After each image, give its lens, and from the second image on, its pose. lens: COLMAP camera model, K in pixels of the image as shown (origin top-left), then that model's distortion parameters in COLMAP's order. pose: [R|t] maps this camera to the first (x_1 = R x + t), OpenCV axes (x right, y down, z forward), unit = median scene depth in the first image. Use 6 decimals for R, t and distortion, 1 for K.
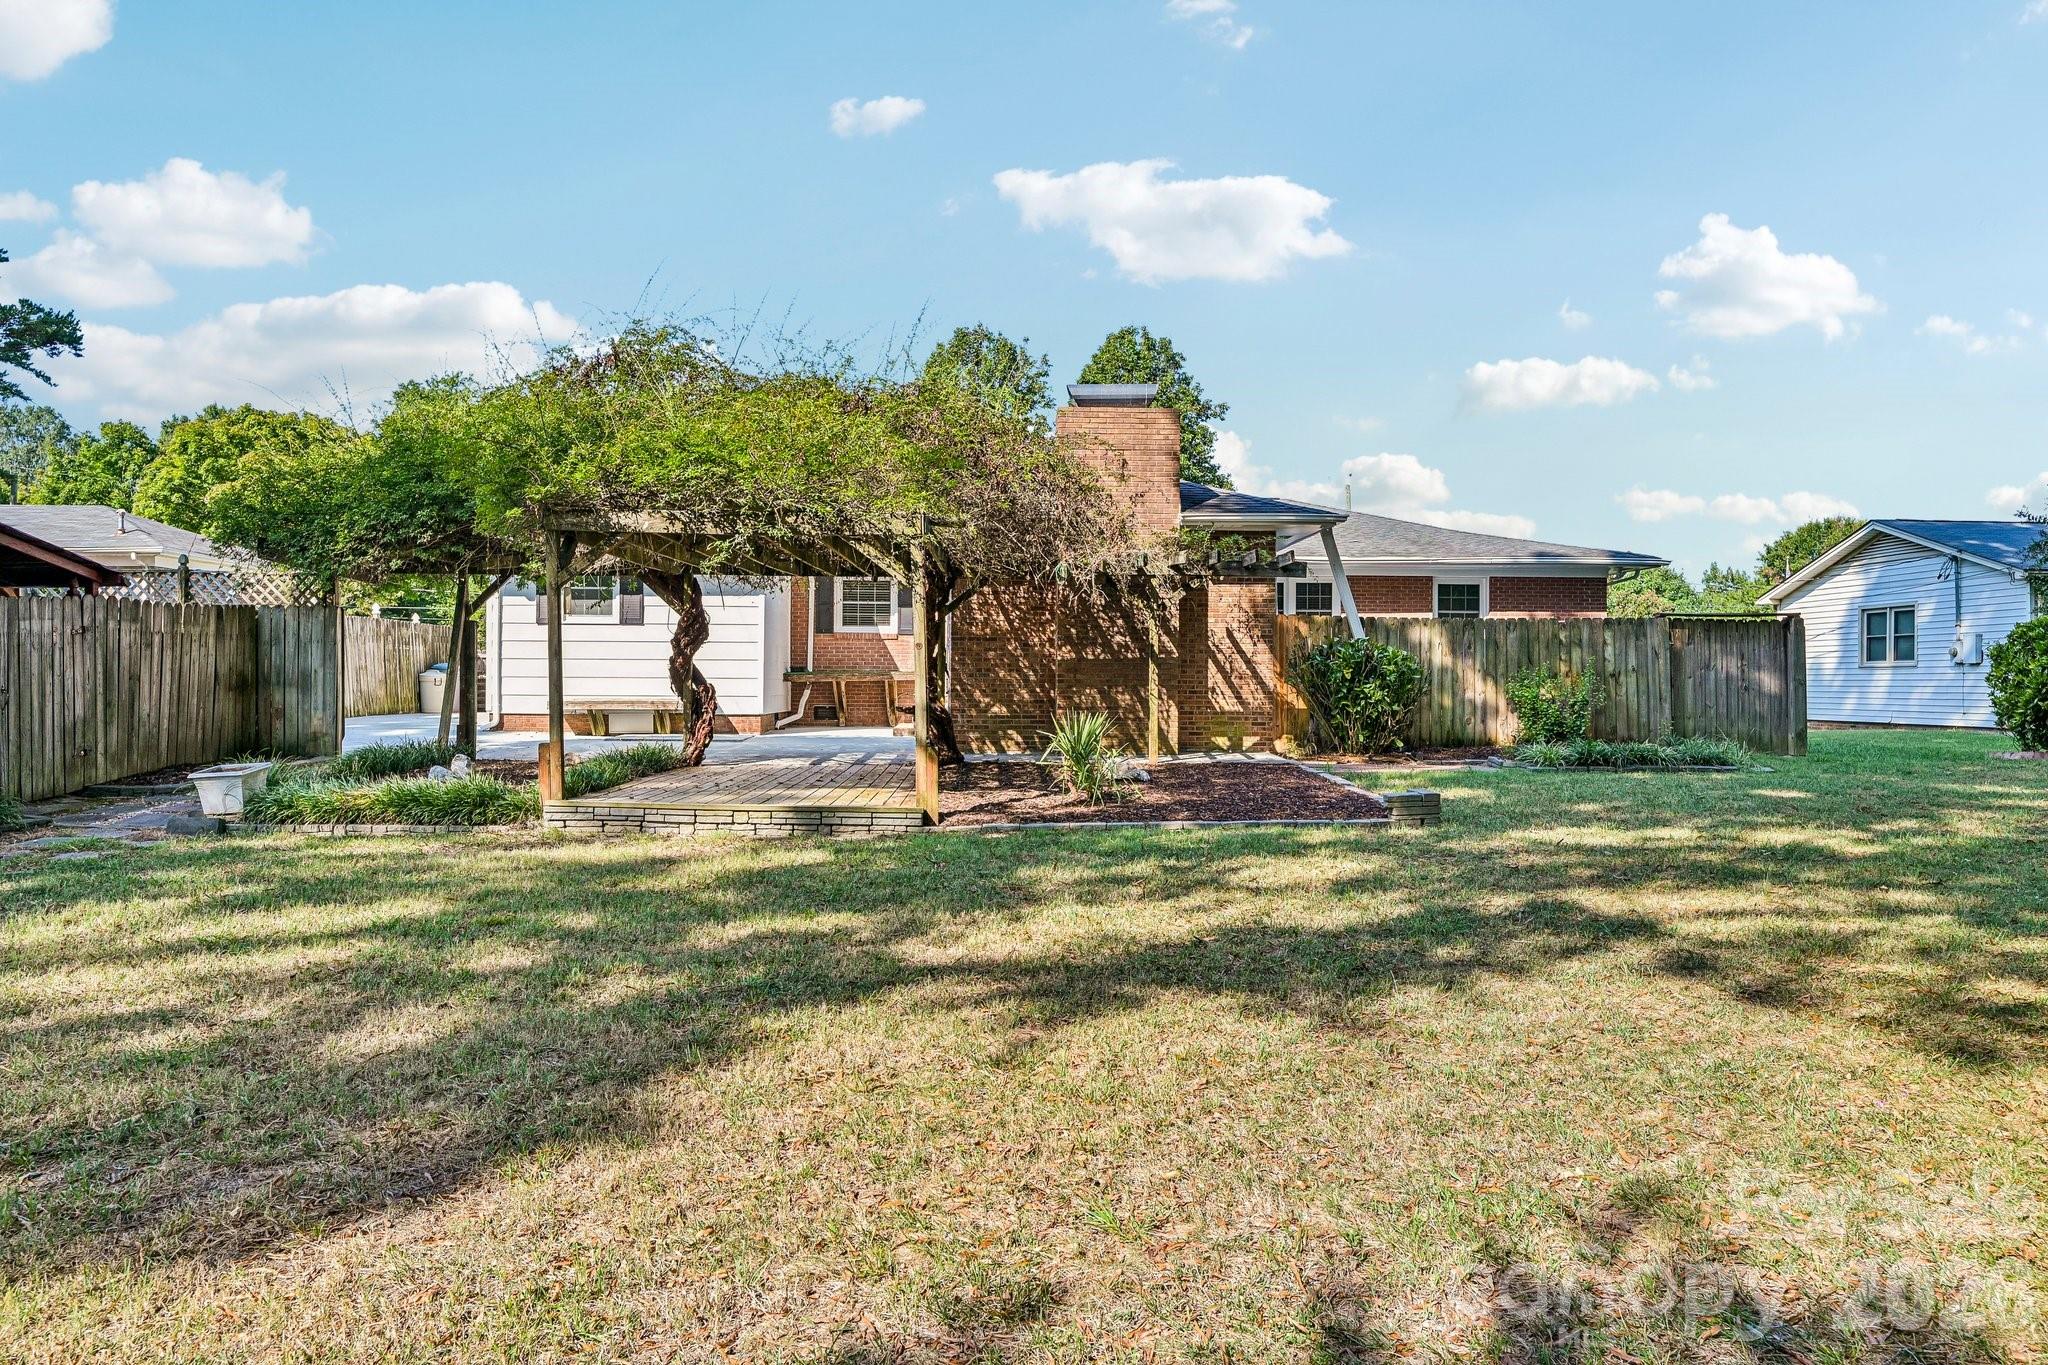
lens RADIAL K [[1491.9, 0, 1024.0], [0, 1491.9, 682.5], [0, 0, 1]] dist [0.007769, 0.001245]
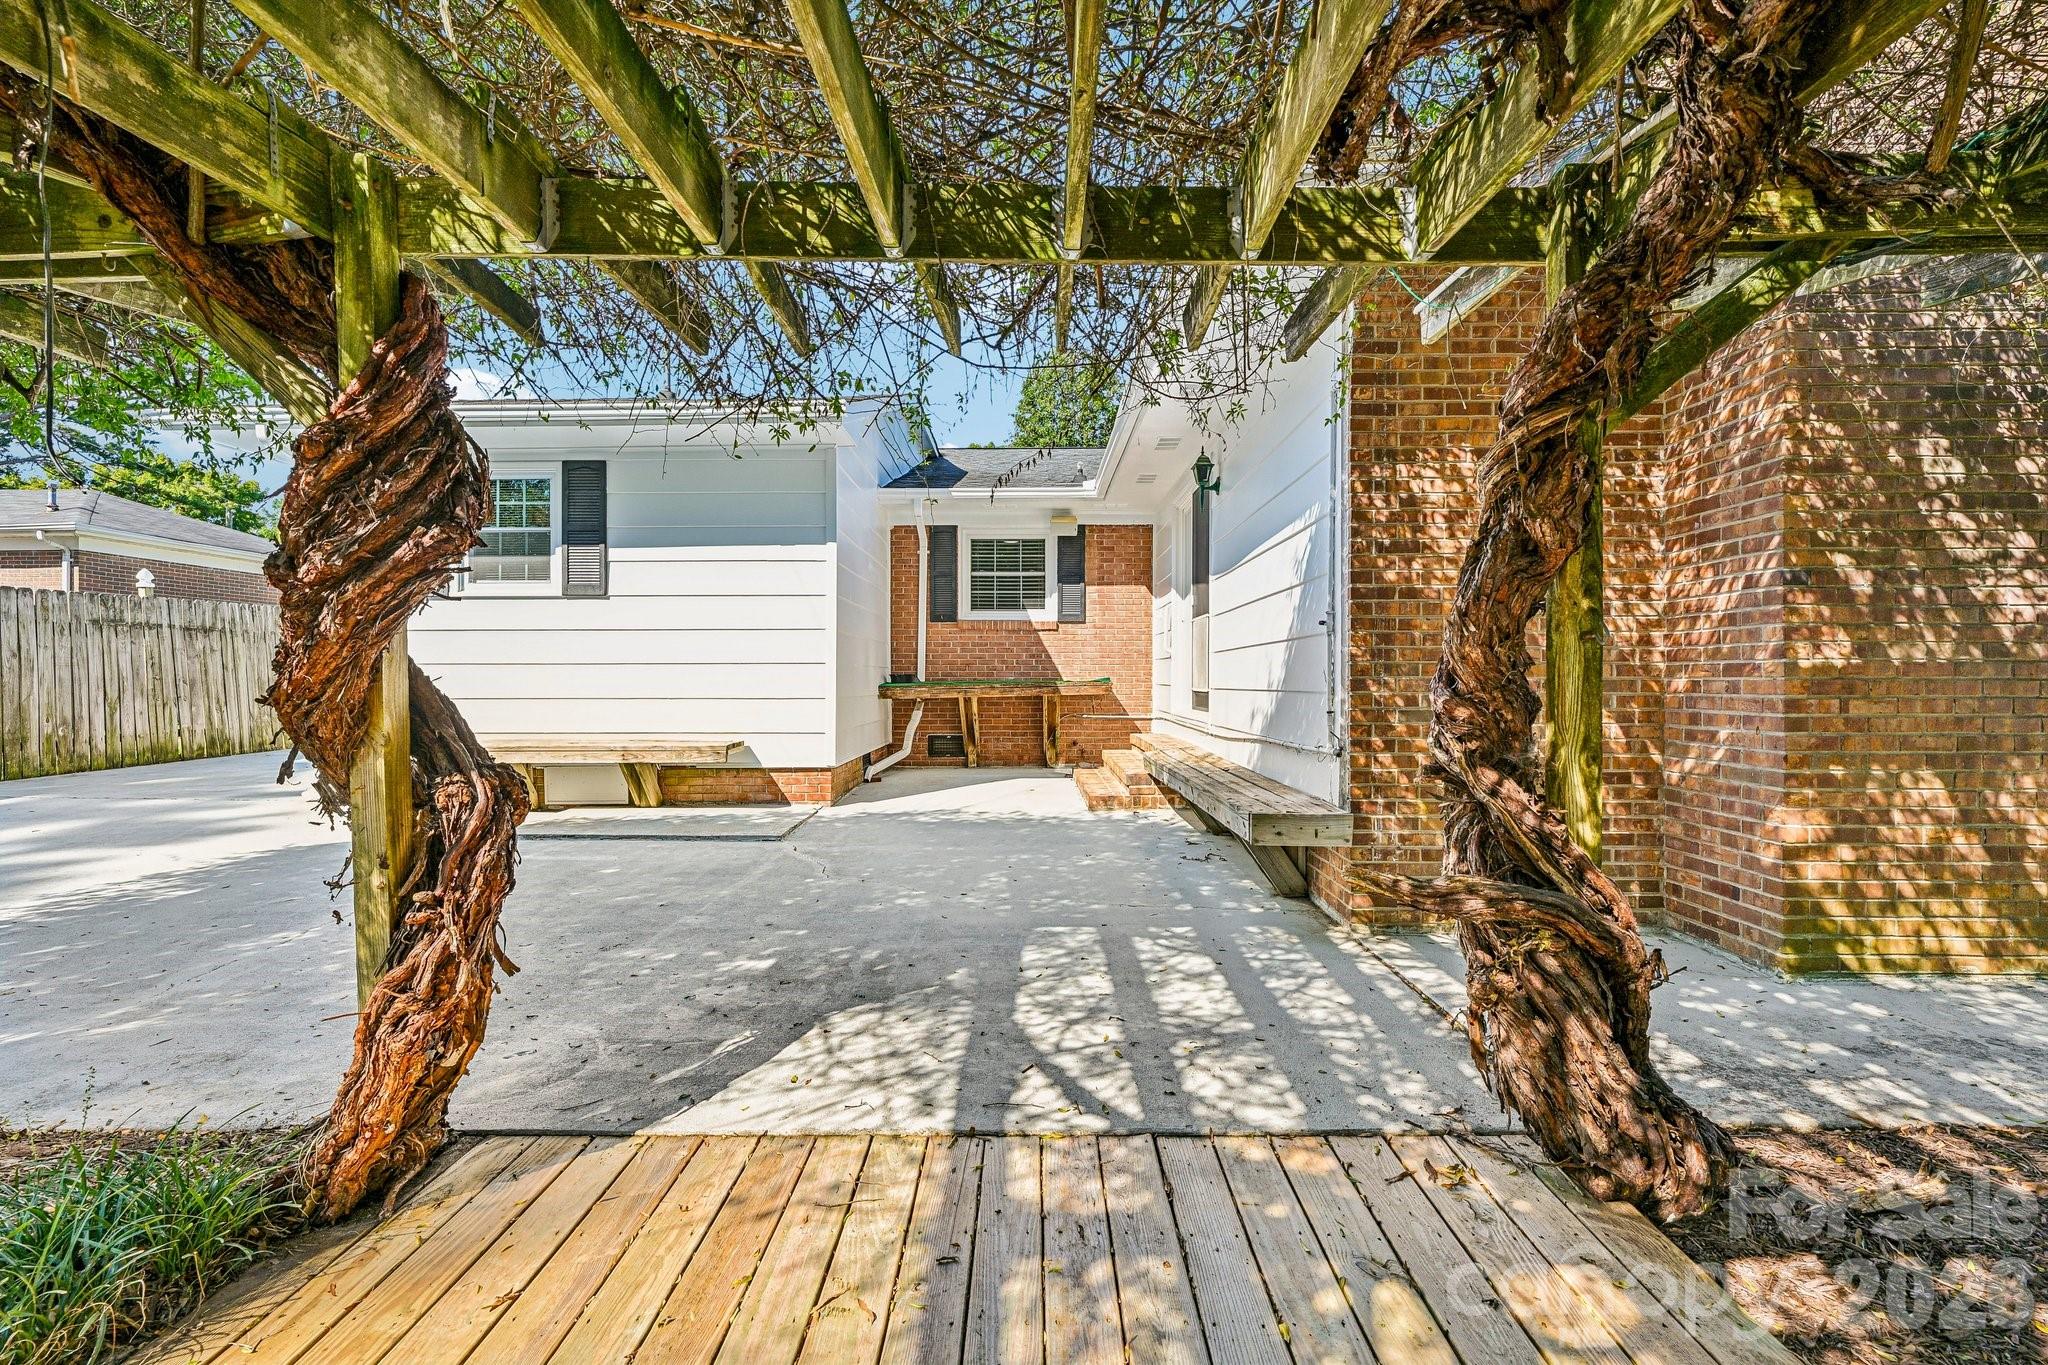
lens RADIAL K [[933.5, 0, 1024.0], [0, 933.5, 682.5], [0, 0, 1]] dist [0.001700, 0.000172]
pose [[0.999715, -0.006787, -0.022900, -0.093963], [0.006896, 0.999965, 0.004669, -0.008928], [0.022868, -0.004826, 0.999727, 0.625385]]
